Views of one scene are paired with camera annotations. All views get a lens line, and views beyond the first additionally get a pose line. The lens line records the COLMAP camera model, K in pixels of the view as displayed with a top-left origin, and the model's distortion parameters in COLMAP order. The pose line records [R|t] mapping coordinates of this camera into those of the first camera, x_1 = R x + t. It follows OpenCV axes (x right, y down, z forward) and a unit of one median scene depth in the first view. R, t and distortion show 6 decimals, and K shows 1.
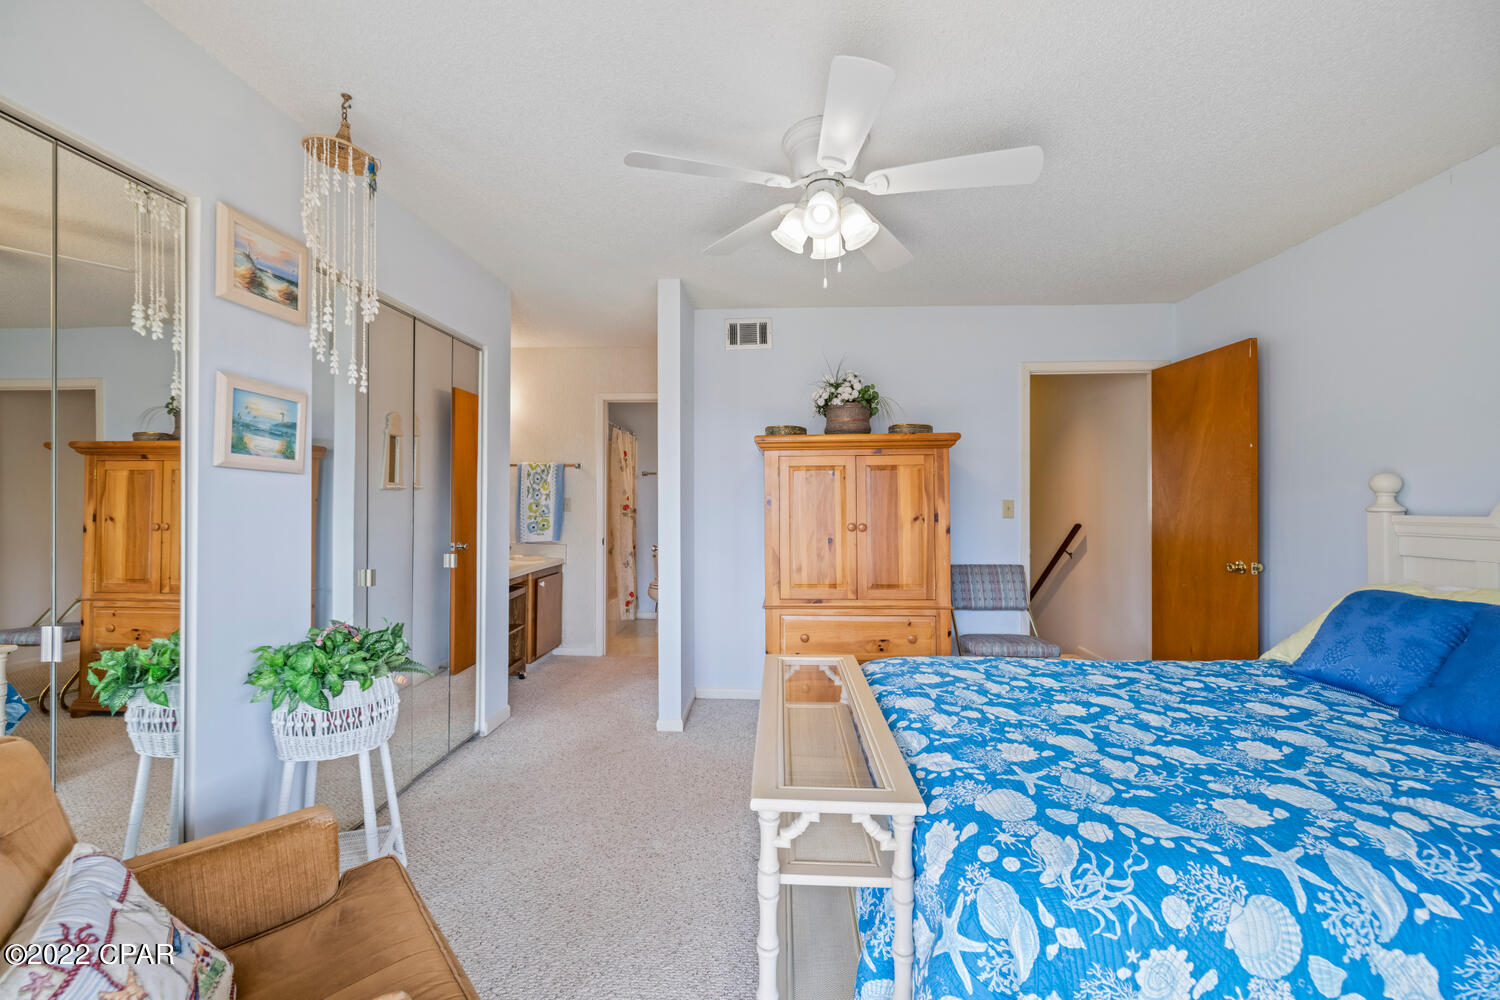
lens RADIAL K [[624.8, 0, 747.3], [0, 624.8, 496.9], [0, 0, 1]] dist [-0.001859, -0.000089]
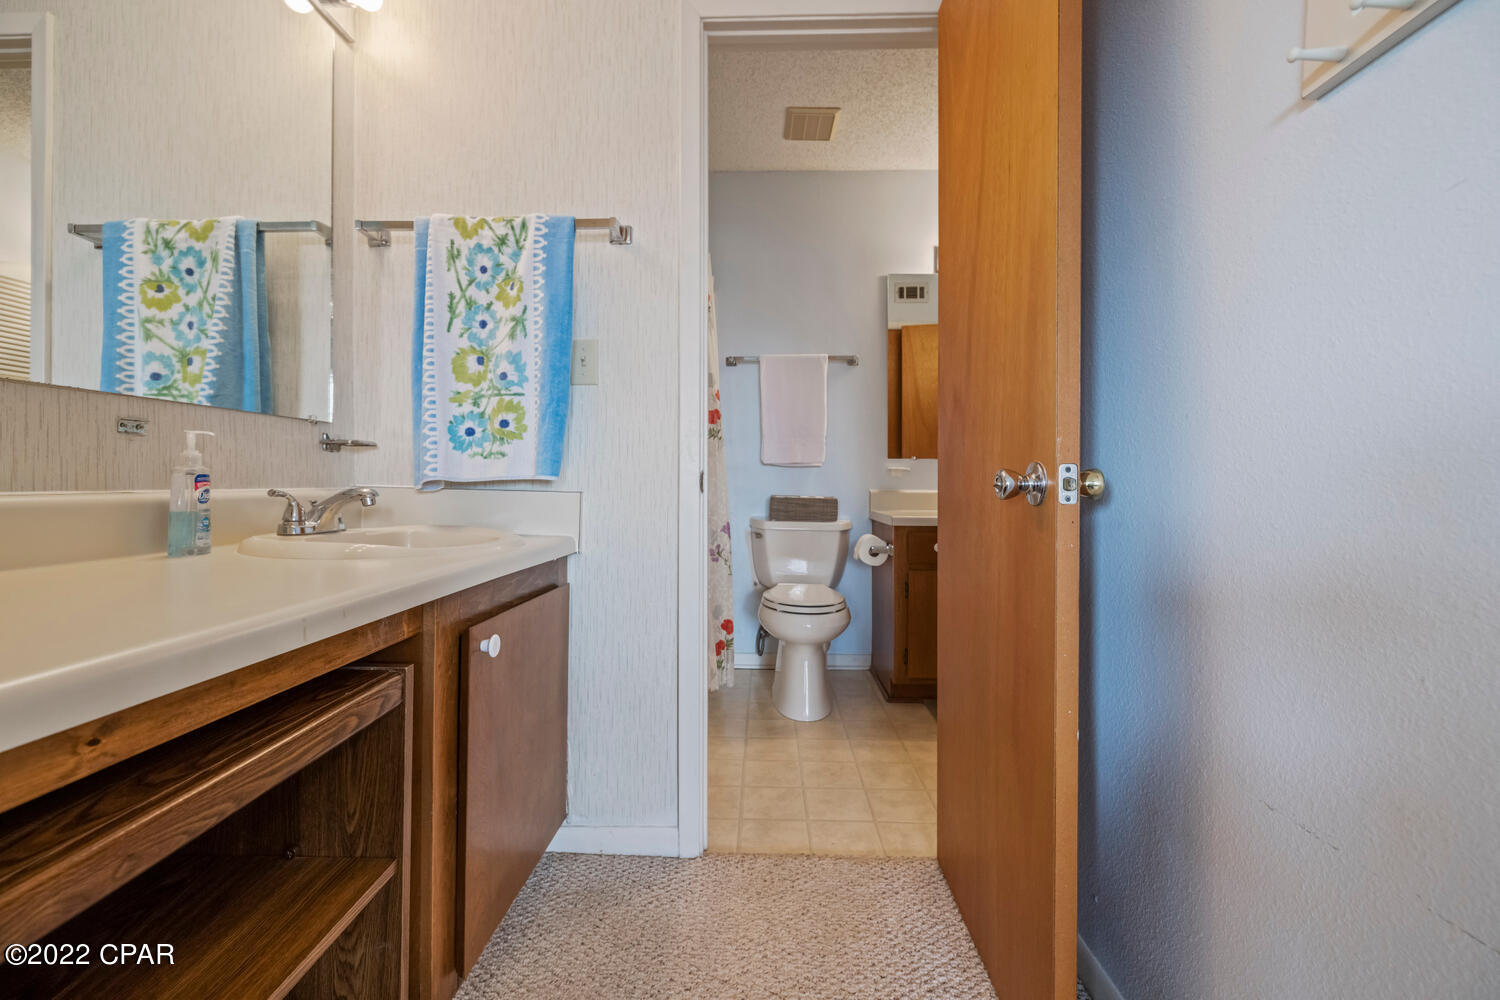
lens RADIAL K [[624.8, 0, 748.8], [0, 624.8, 491.9], [0, 0, 1]] dist [-0.001859, -0.000089]
pose [[0.999472, -0.001118, 0.032461, -0.219898], [0.000675, 0.999907, 0.013657, 0.072999], [-0.032473, -0.013628, 0.999380, 0.699721]]
